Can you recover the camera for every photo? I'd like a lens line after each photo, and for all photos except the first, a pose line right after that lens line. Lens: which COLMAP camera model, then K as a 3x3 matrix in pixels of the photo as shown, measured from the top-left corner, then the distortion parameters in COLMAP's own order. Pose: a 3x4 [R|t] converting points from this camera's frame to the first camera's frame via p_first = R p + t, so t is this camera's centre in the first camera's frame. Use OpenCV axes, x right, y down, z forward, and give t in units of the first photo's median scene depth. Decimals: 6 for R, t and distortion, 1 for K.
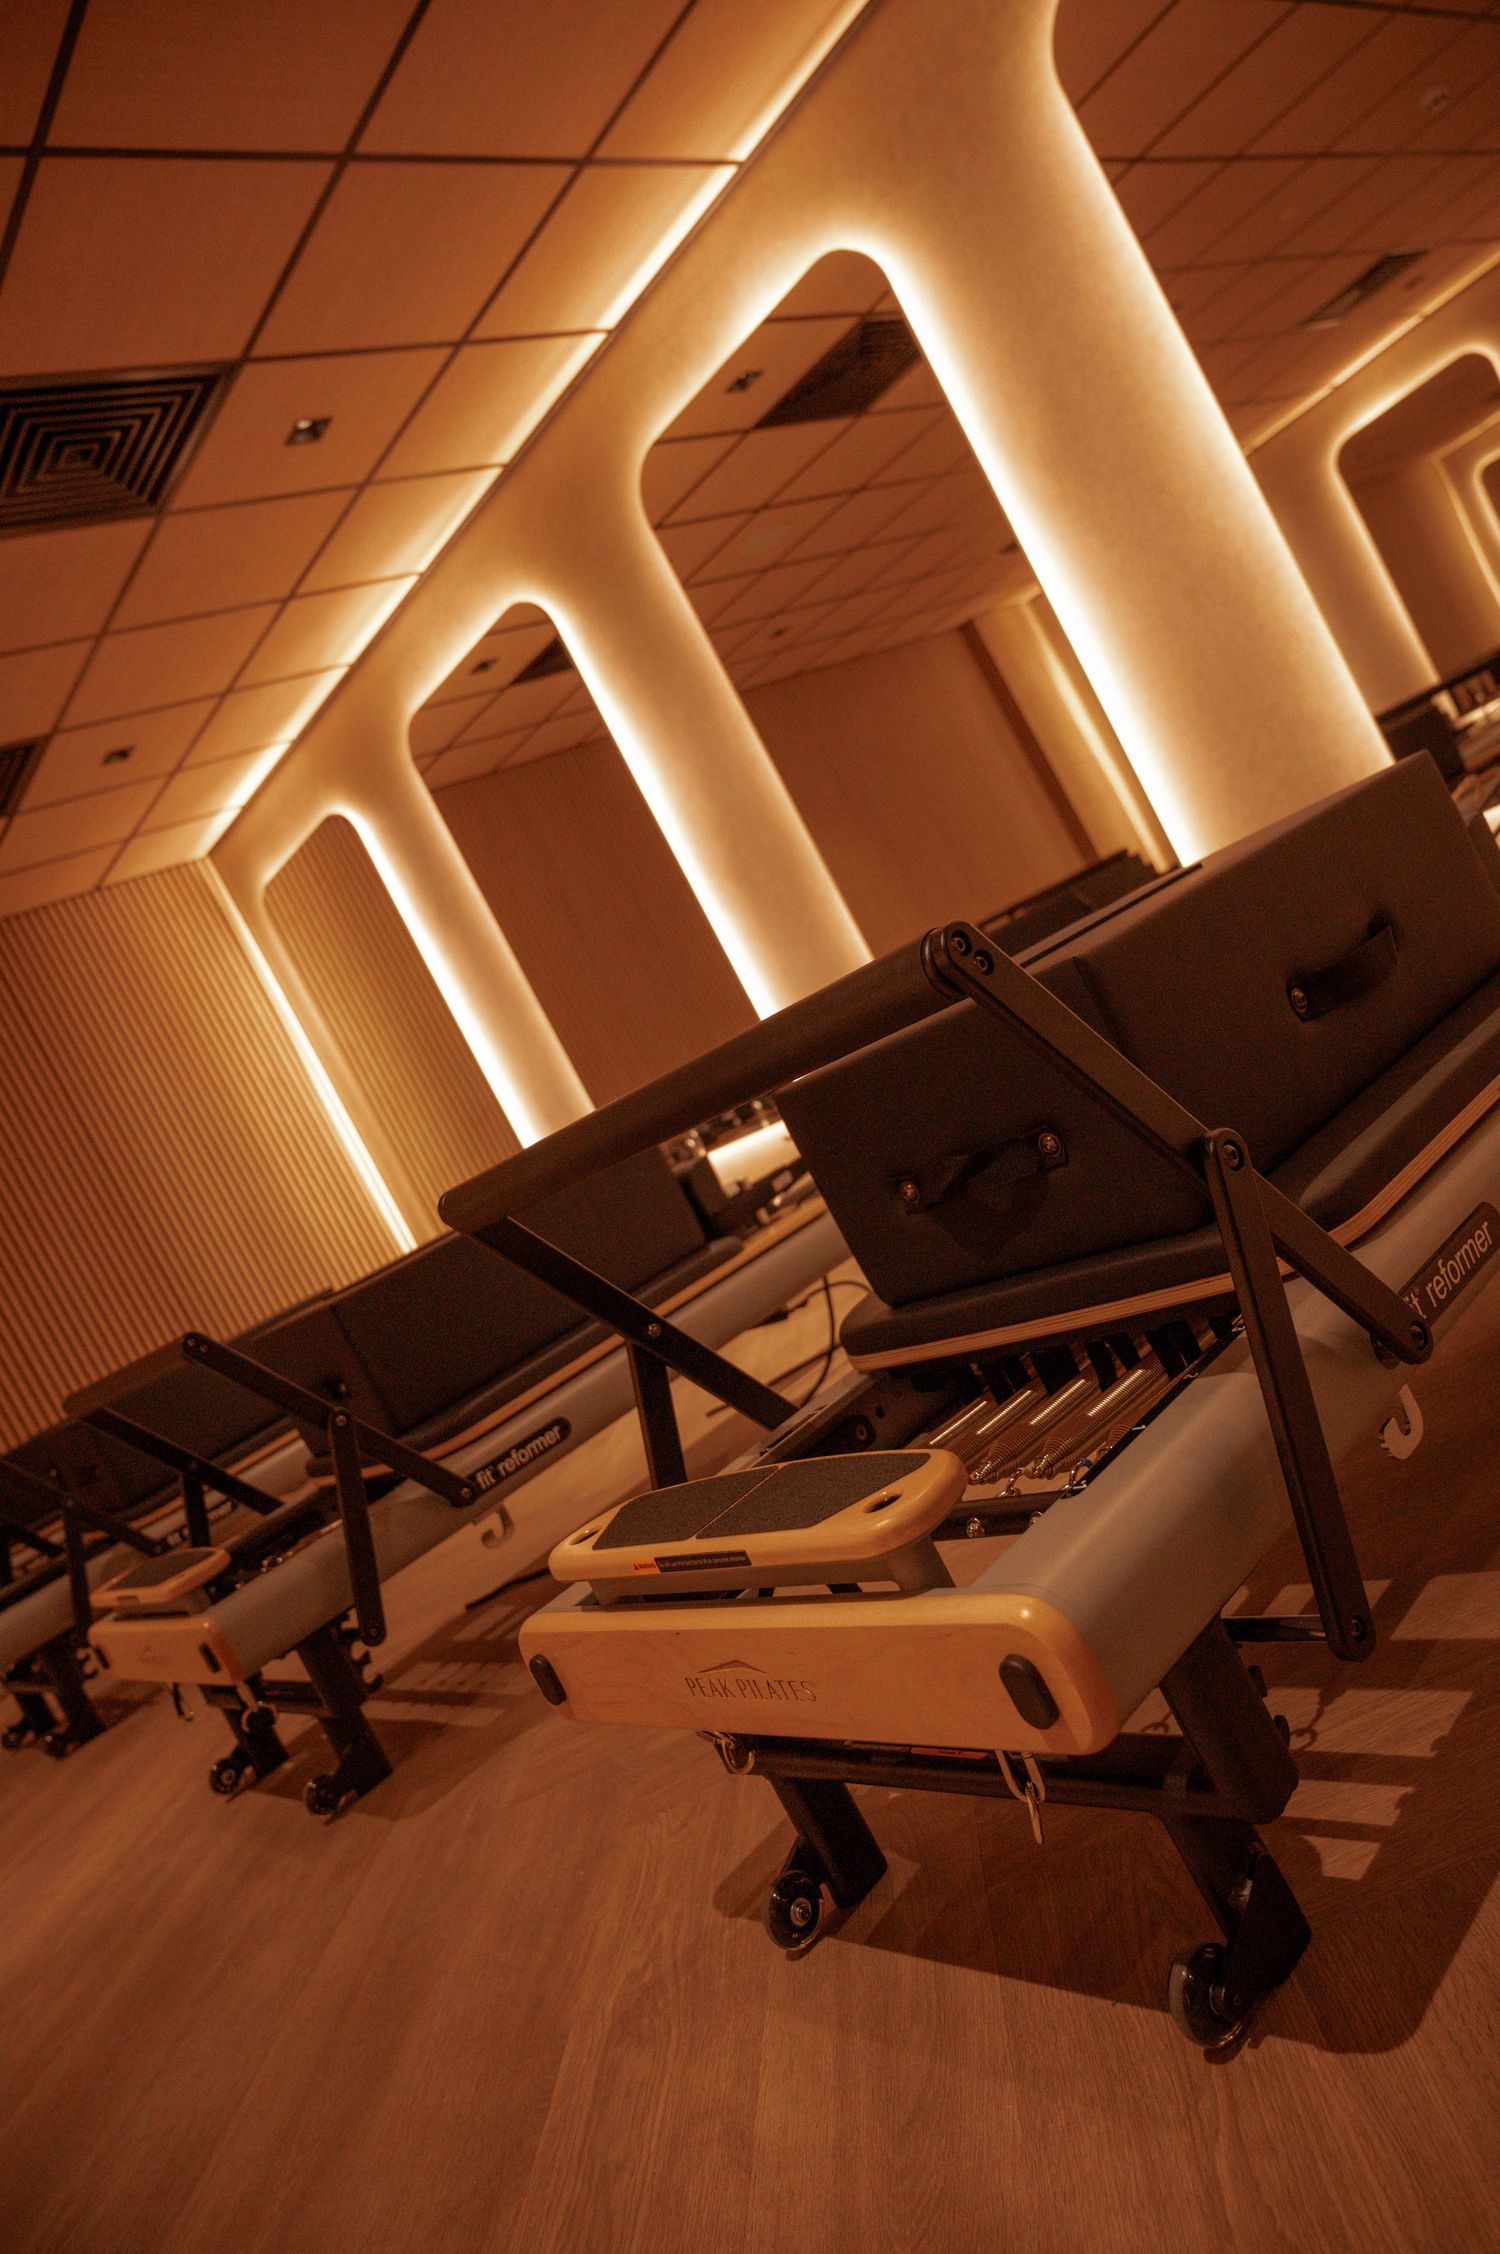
lens RADIAL K [[1547.8, 0, 763.5], [0, 1547.8, 1114.7], [0, 0, 1]] dist [-0.007479, 0.005555]
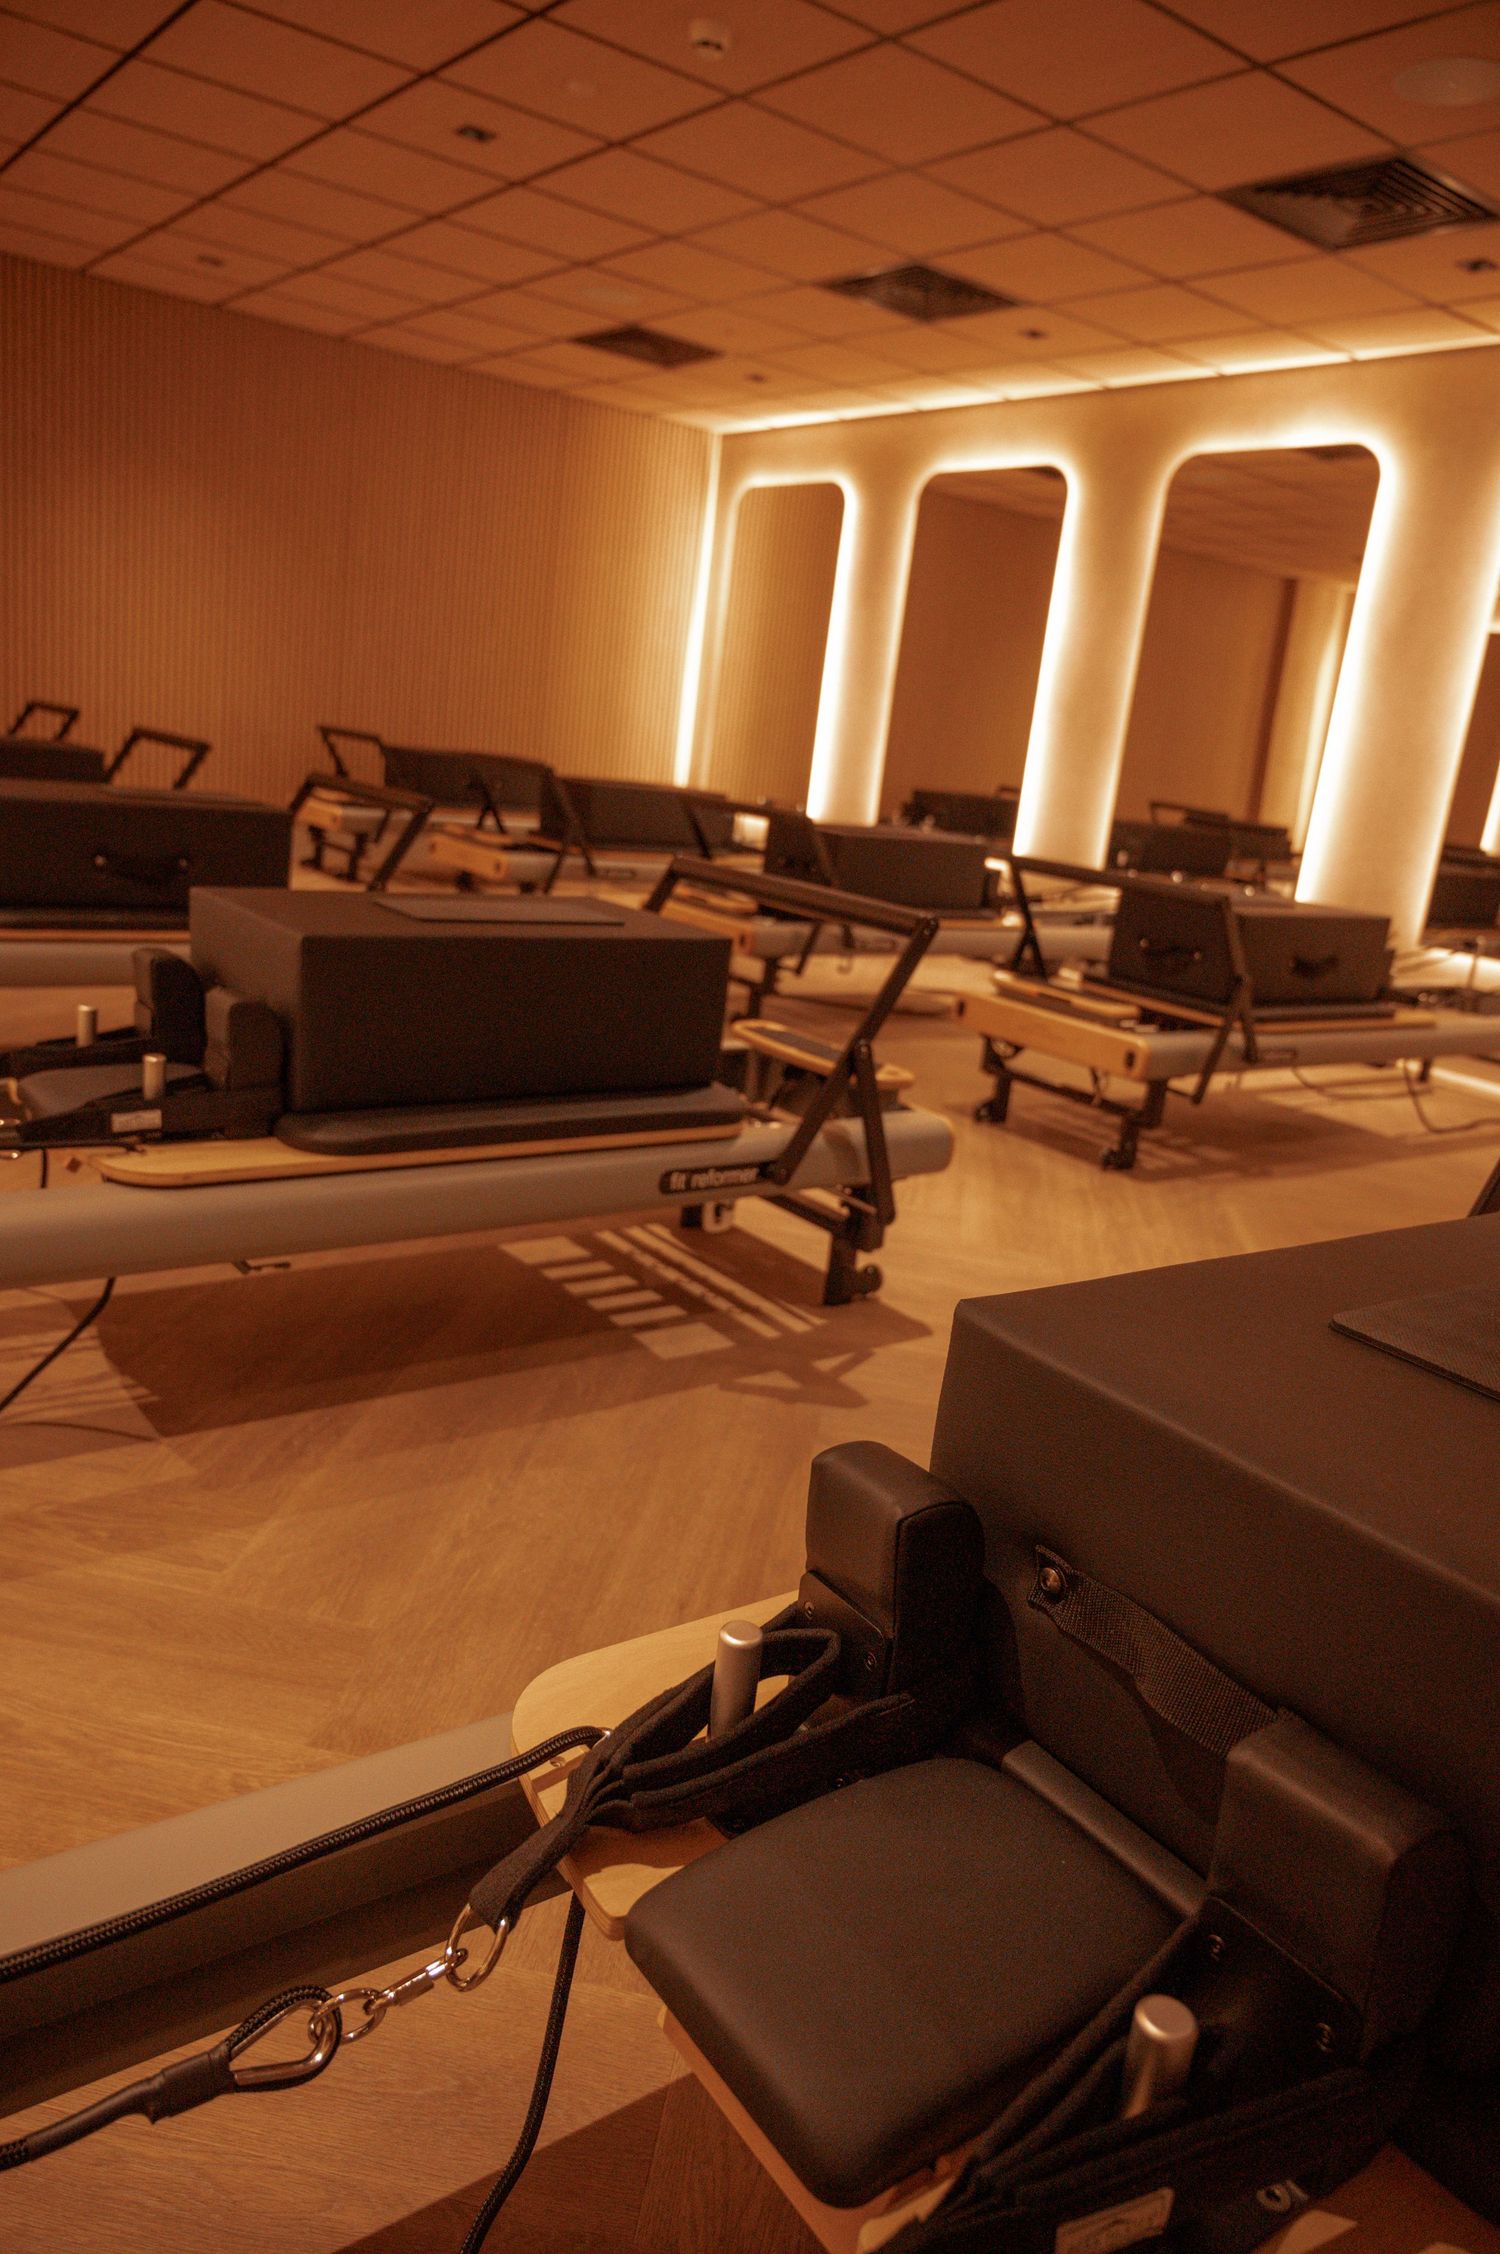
lens RADIAL K [[1547.8, 0, 743.3], [0, 1547.8, 1117.6], [0, 0, 1]] dist [-0.007479, 0.005555]
pose [[0.826686, 0.557378, 0.076943, -0.372860], [-0.560755, 0.804887, 0.194195, 0.110117], [0.046309, -0.203685, 0.977941, -1.271034]]
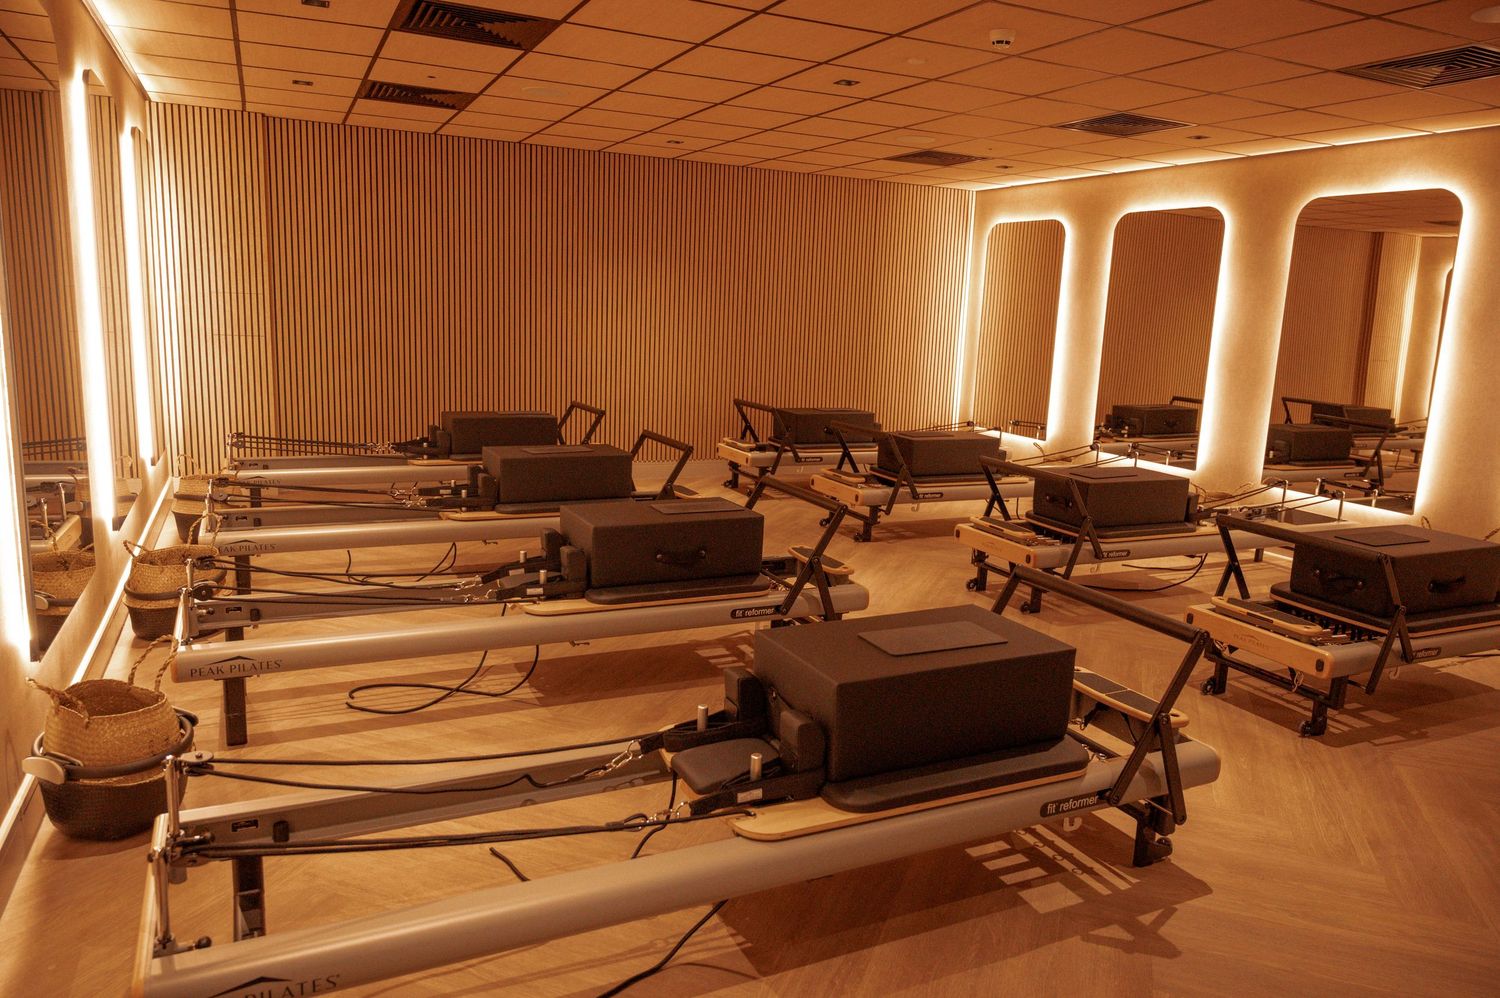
lens RADIAL K [[1030.1, 0, 756.2], [0, 1030.1, 499.3], [0, 0, 1]] dist [-0.007479, 0.005555]
pose [[0.834273, 0.532692, -0.142224, -0.594846], [-0.493747, 0.836620, 0.237238, -0.017754], [0.245362, -0.127698, 0.960984, -1.374113]]
